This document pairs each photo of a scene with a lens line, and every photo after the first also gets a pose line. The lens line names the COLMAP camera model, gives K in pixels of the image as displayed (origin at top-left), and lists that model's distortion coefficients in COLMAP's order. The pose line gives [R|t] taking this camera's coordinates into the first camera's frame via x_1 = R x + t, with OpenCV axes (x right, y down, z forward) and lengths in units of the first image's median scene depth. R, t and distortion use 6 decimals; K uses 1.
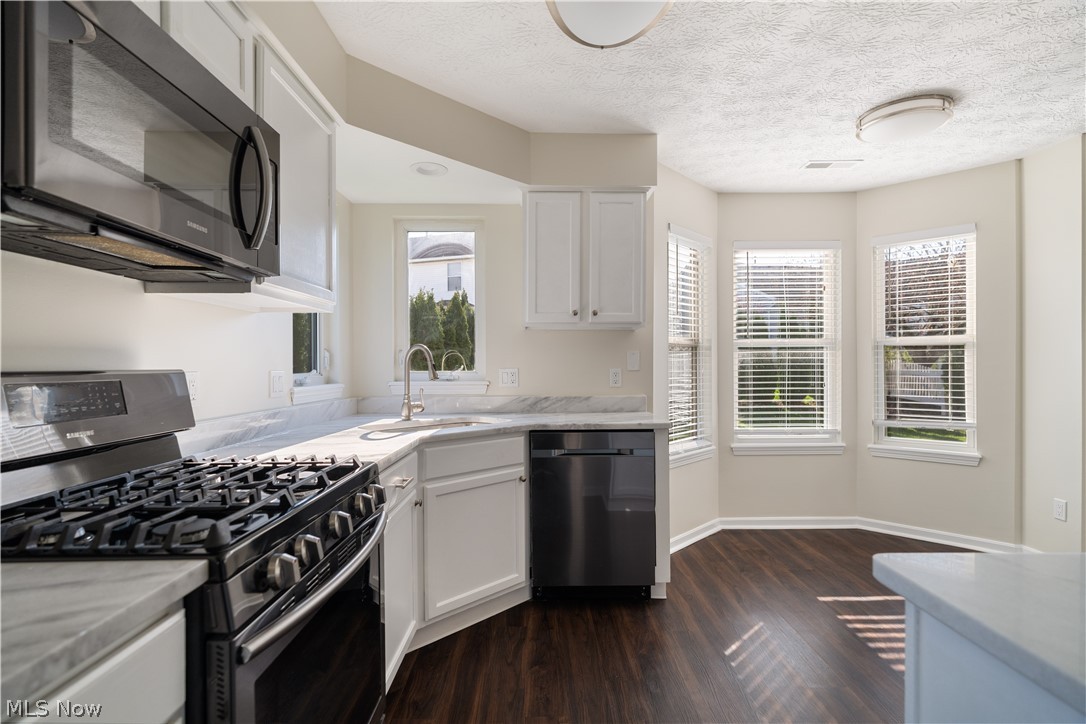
lens RADIAL K [[526.5, 0, 545.5], [0, 526.5, 366.8], [0, 0, 1]] dist [-0.007257, -0.000075]
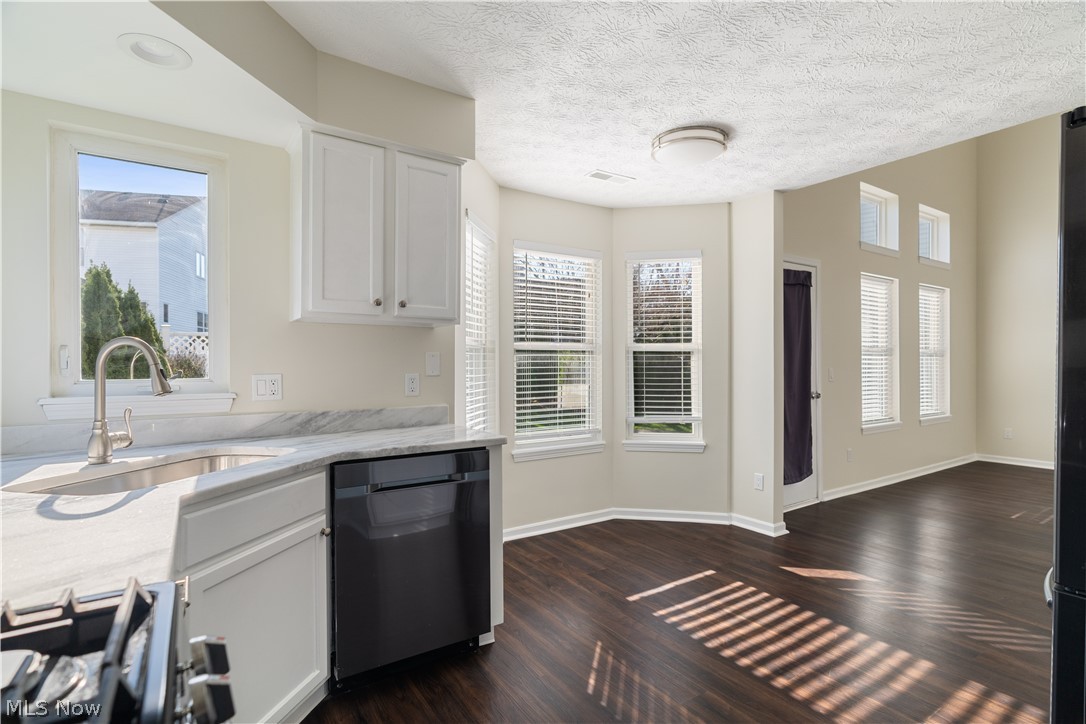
lens RADIAL K [[526.5, 0, 547.6], [0, 526.5, 366.6], [0, 0, 1]] dist [-0.007257, -0.000075]
pose [[0.837462, 0.000690, 0.546496, -0.153003], [0.000333, 0.999998, -0.001774, -0.006459], [-0.546496, 0.001668, 0.837460, 0.213268]]
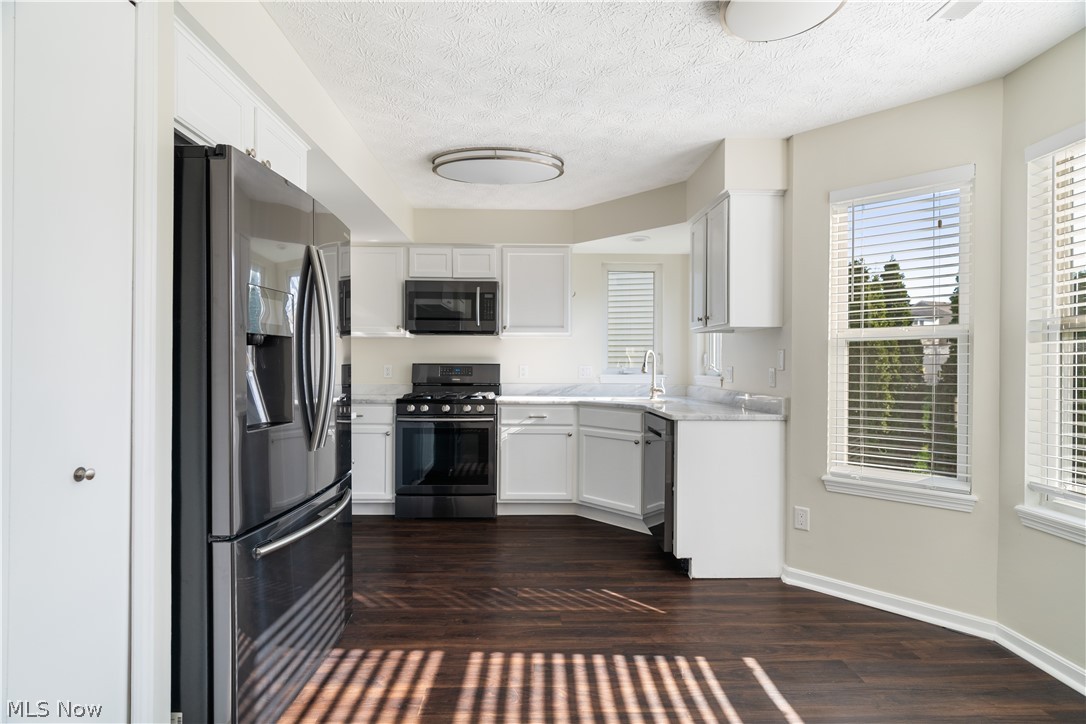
lens RADIAL K [[526.5, 0, 534.3], [0, 526.5, 362.3], [0, 0, 1]] dist [-0.007257, -0.000075]
pose [[-0.006338, 0.001118, -0.999979, 1.212685], [-0.005086, 0.999986, 0.001151, -0.007688], [0.999967, 0.005093, -0.006332, 0.620702]]
